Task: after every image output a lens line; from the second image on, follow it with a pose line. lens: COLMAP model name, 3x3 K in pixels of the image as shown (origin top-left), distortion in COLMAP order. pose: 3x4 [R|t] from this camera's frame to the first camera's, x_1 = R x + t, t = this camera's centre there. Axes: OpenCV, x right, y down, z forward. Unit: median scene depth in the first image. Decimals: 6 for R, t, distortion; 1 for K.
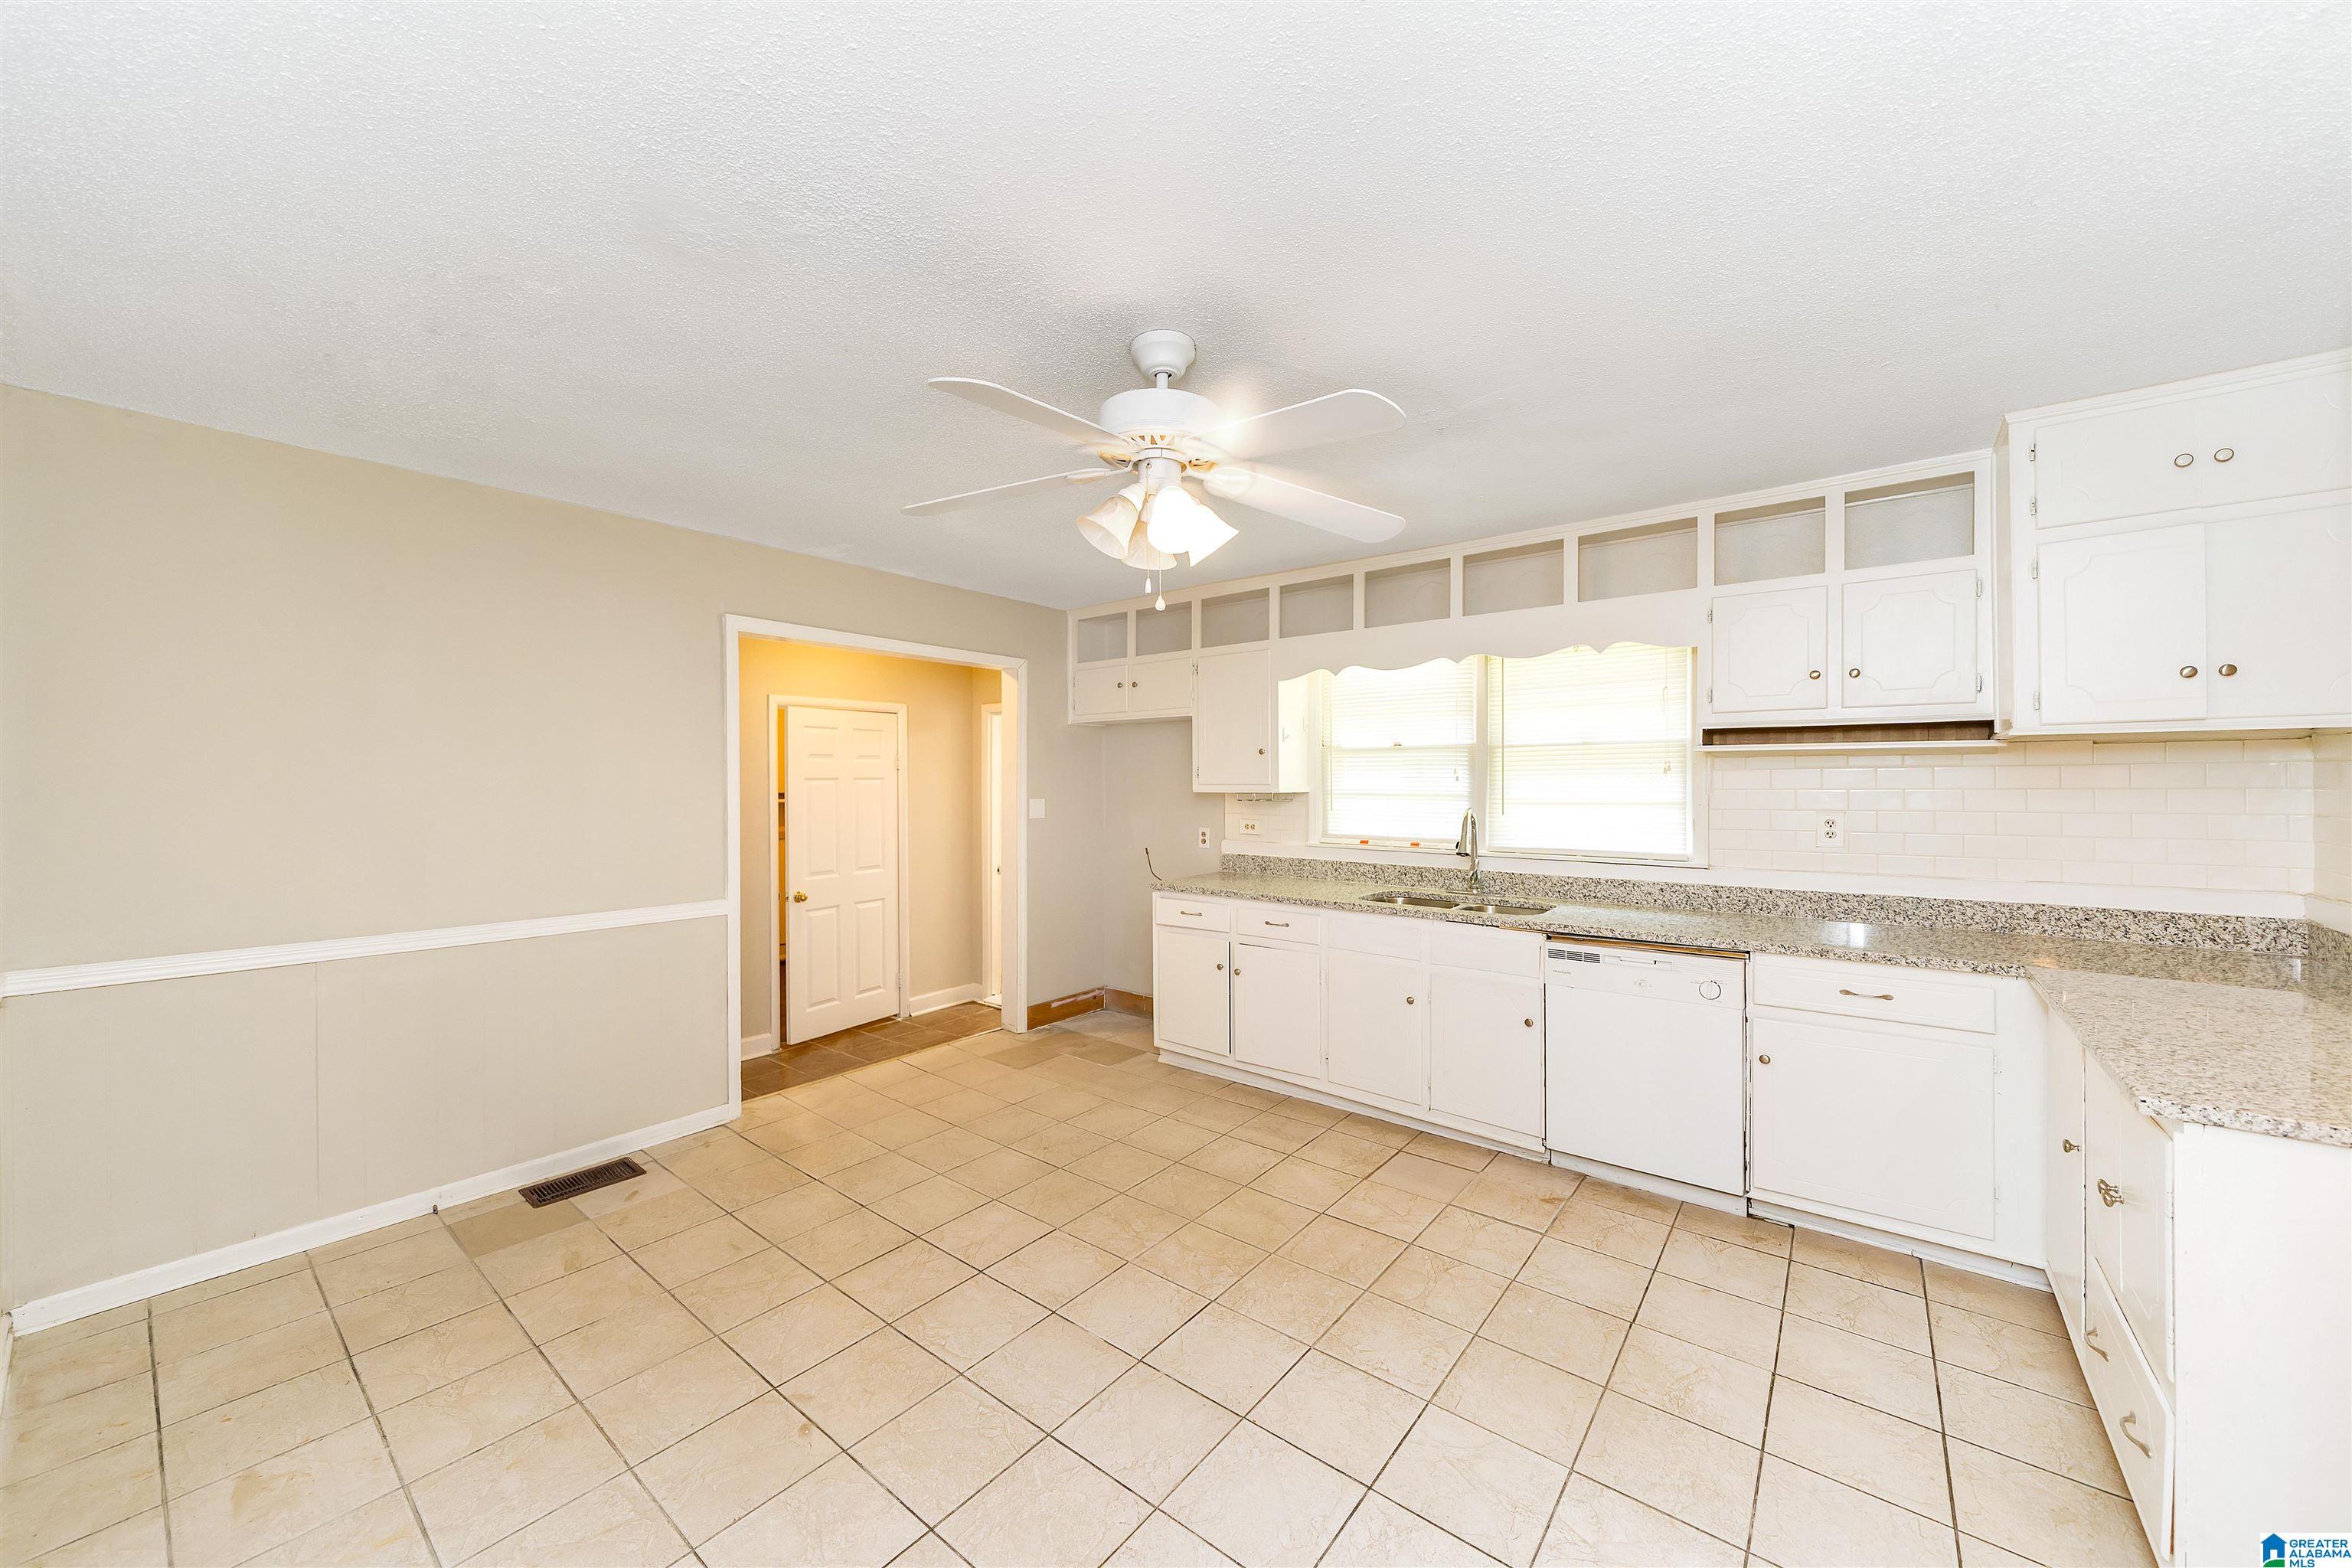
lens RADIAL K [[817.7, 0, 1180.4], [0, 817.7, 790.5], [0, 0, 1]] dist [-0.002767, 0.000074]
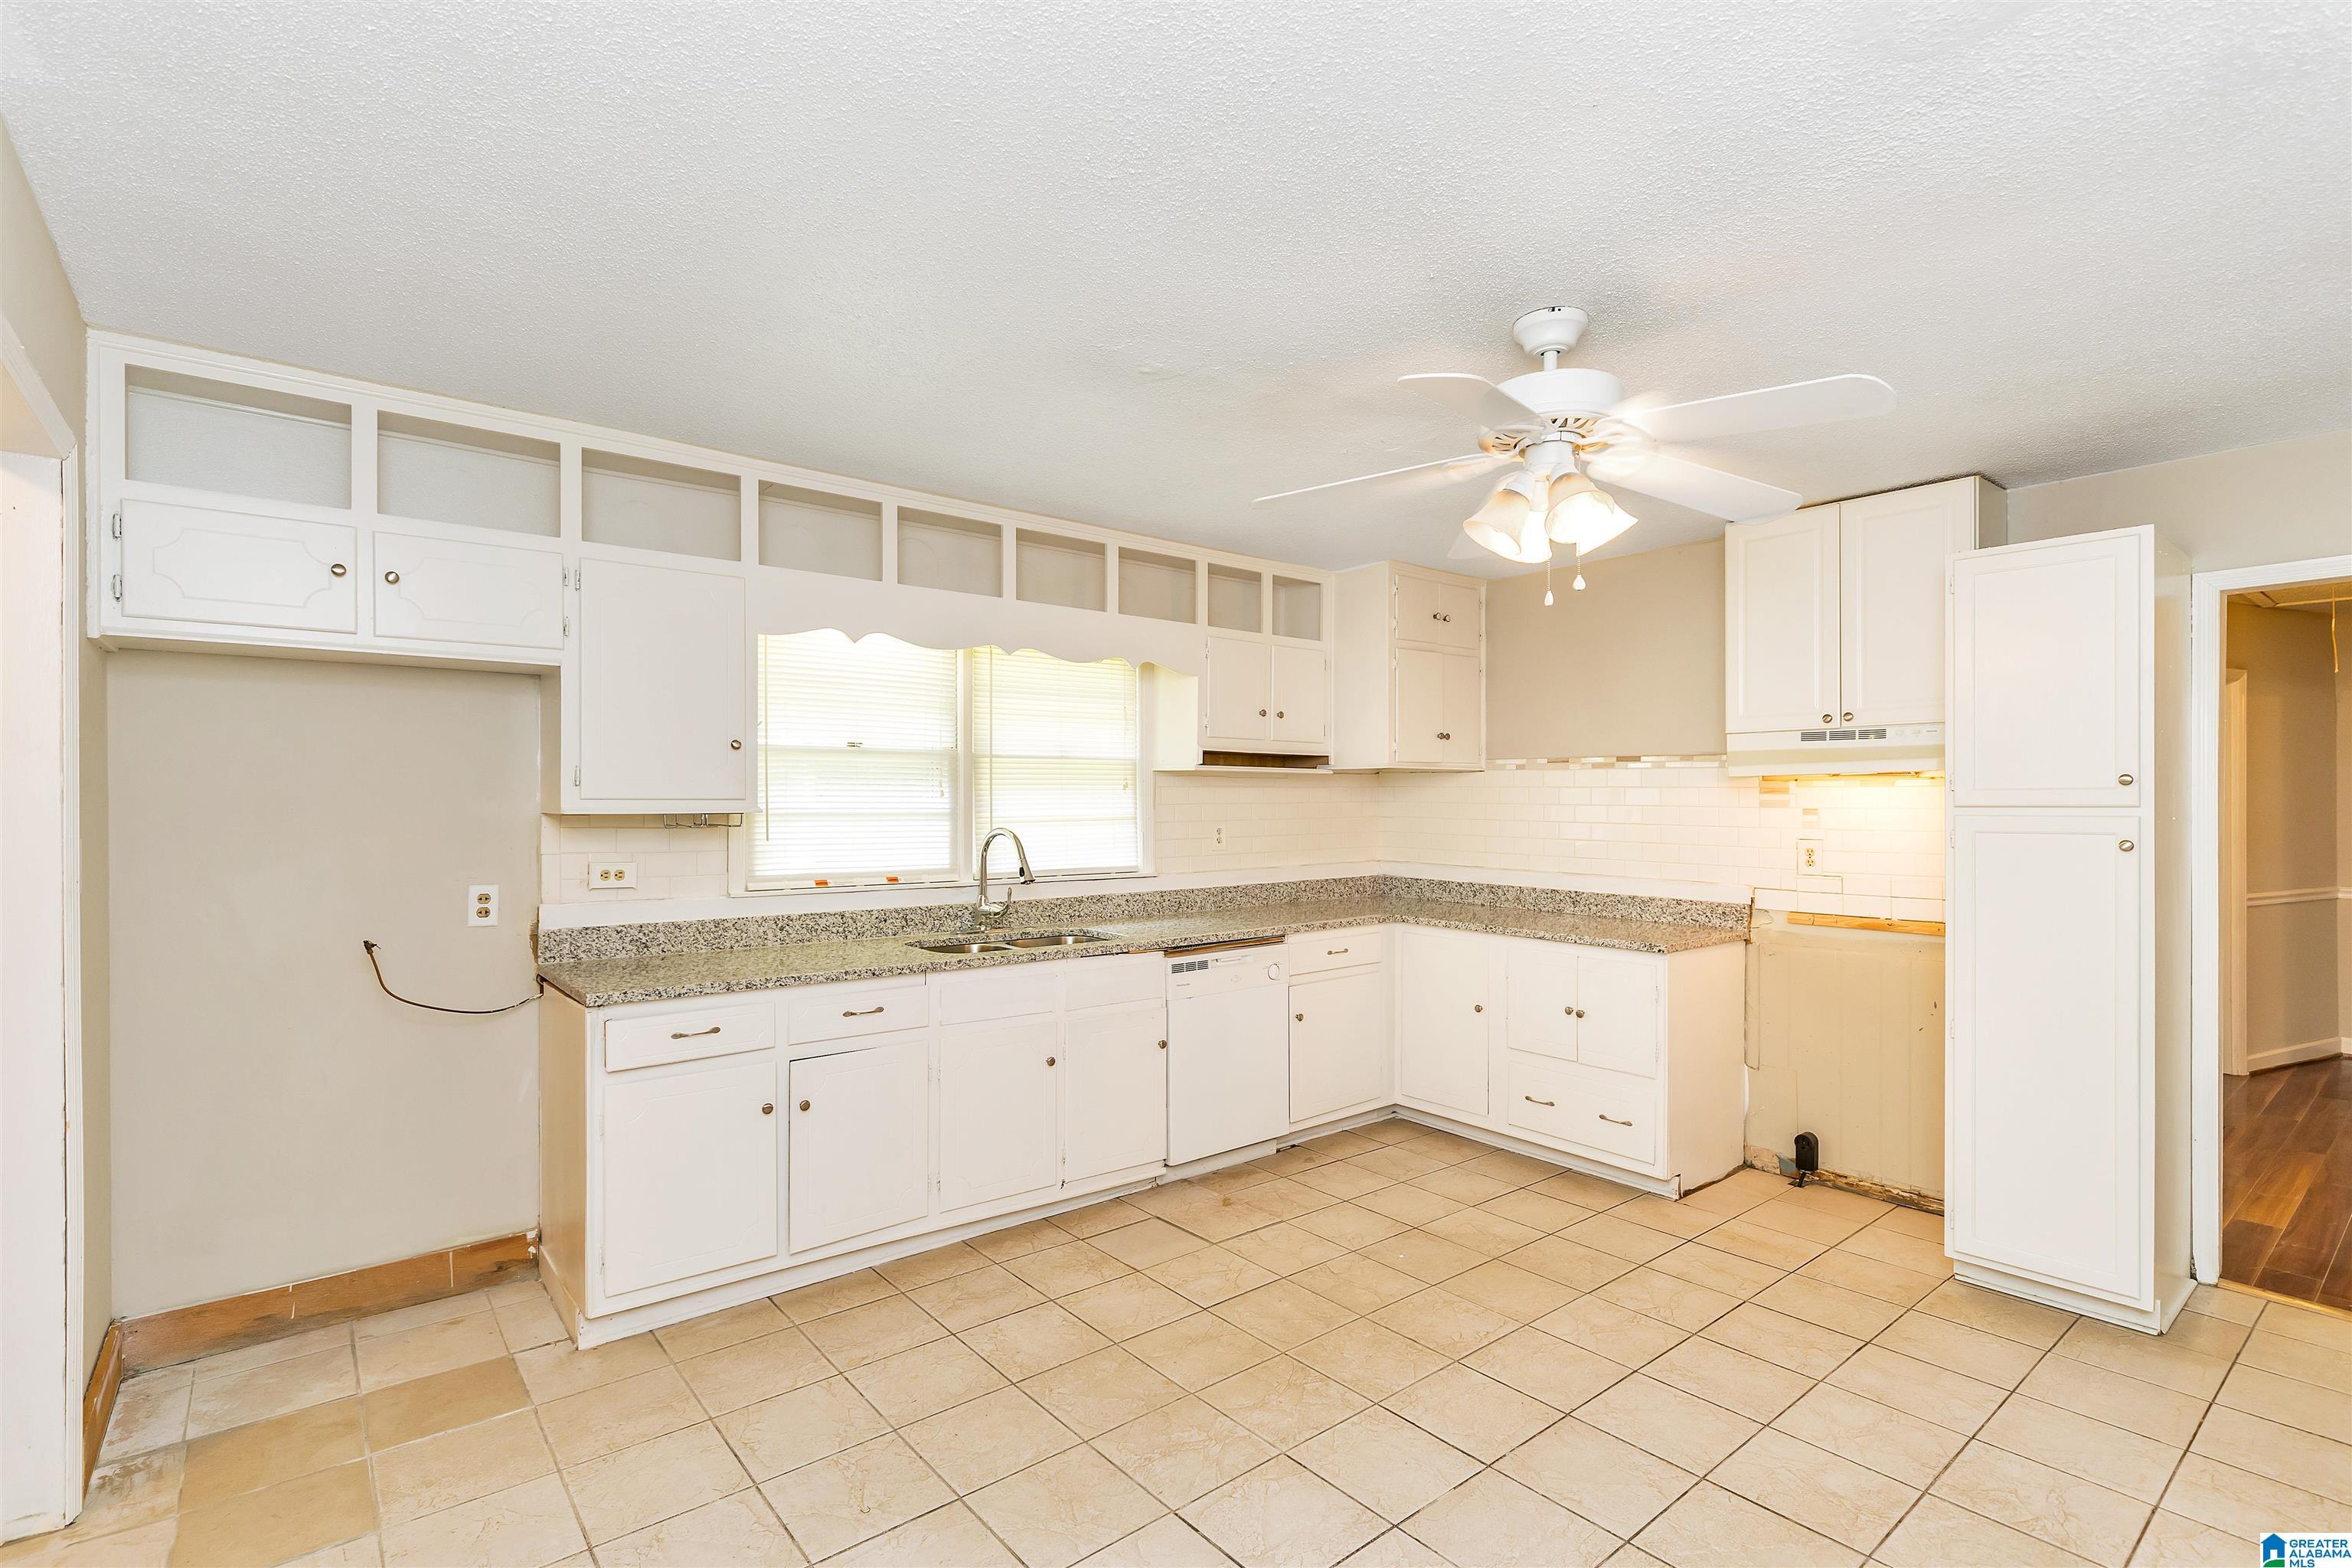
lens RADIAL K [[1084.0, 0, 1124.6], [0, 1084.0, 806.1], [0, 0, 1]] dist [0.005377, 0.000349]
pose [[0.252955, -0.004204, 0.967469, -0.672411], [0.007706, 0.999968, 0.002330, -0.002571], [-0.967447, 0.006866, 0.252980, 0.576812]]
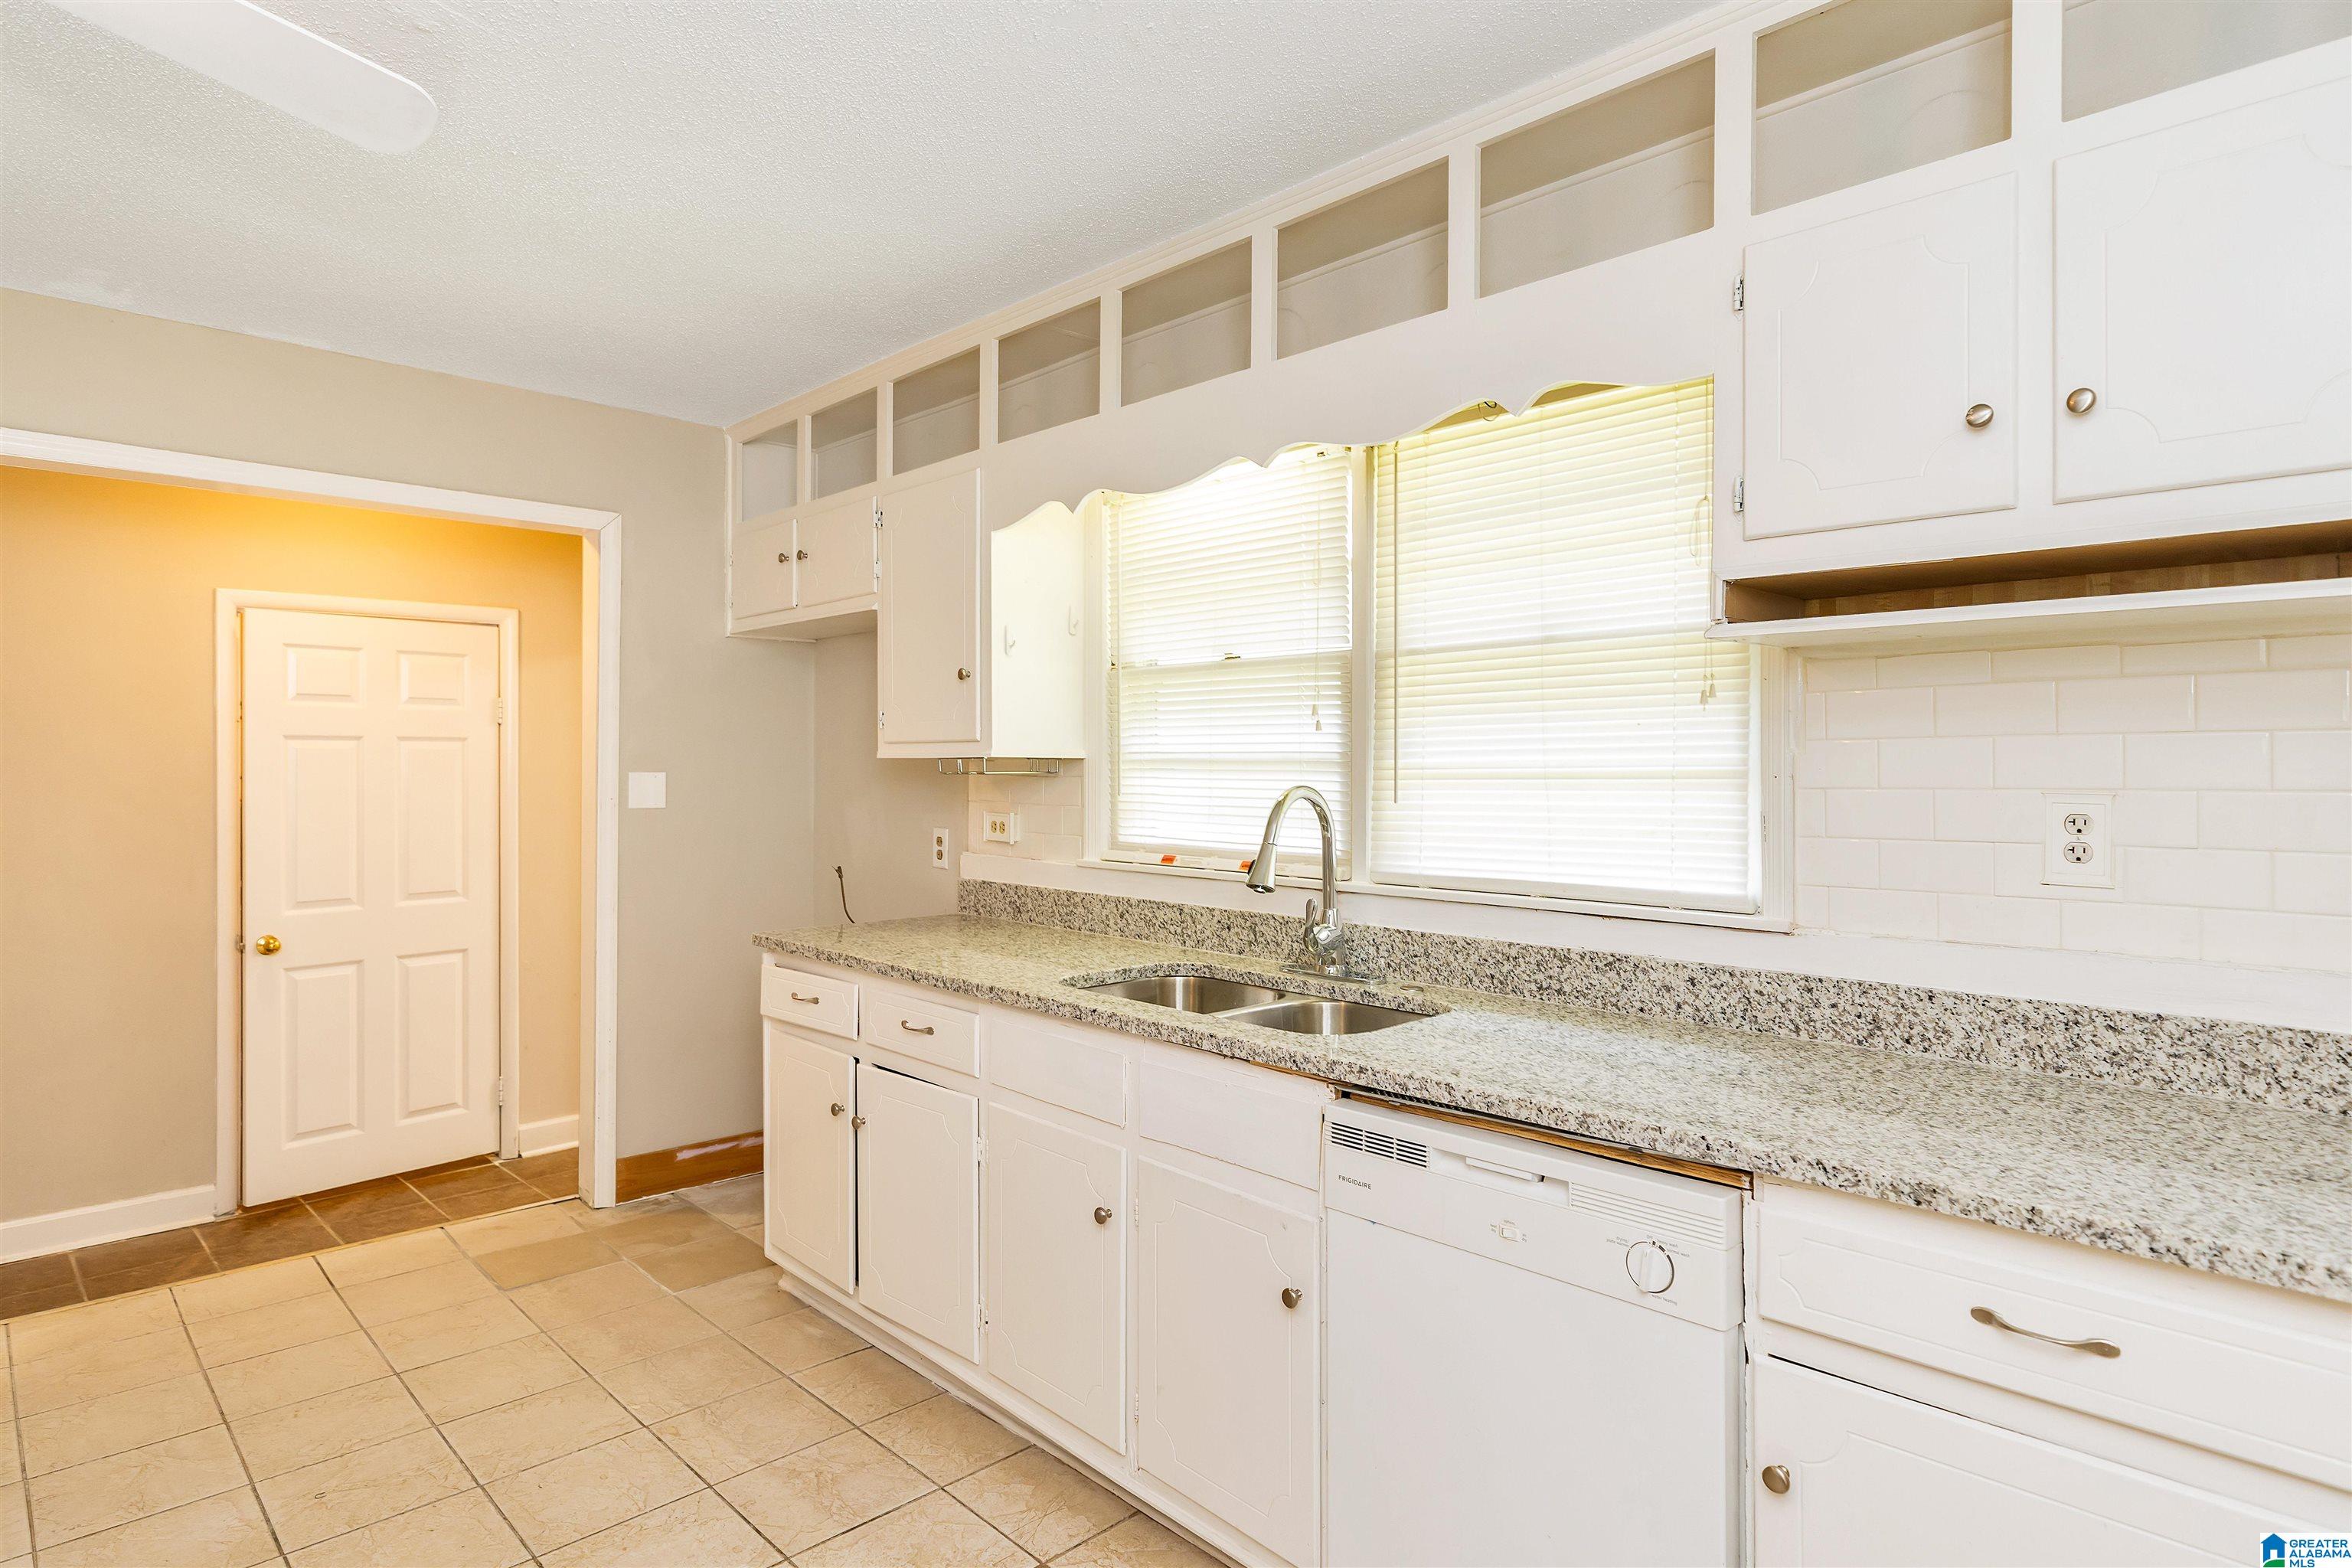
lens RADIAL K [[1254.3, 0, 1176.0], [0, 1254.3, 773.8], [0, 0, 1]] dist [0.006967, -0.001370]
pose [[0.991711, 0.003050, -0.128451, 0.362976], [-0.003578, 0.999986, -0.003878, 0.016806], [0.128438, 0.004306, 0.991708, 0.290291]]
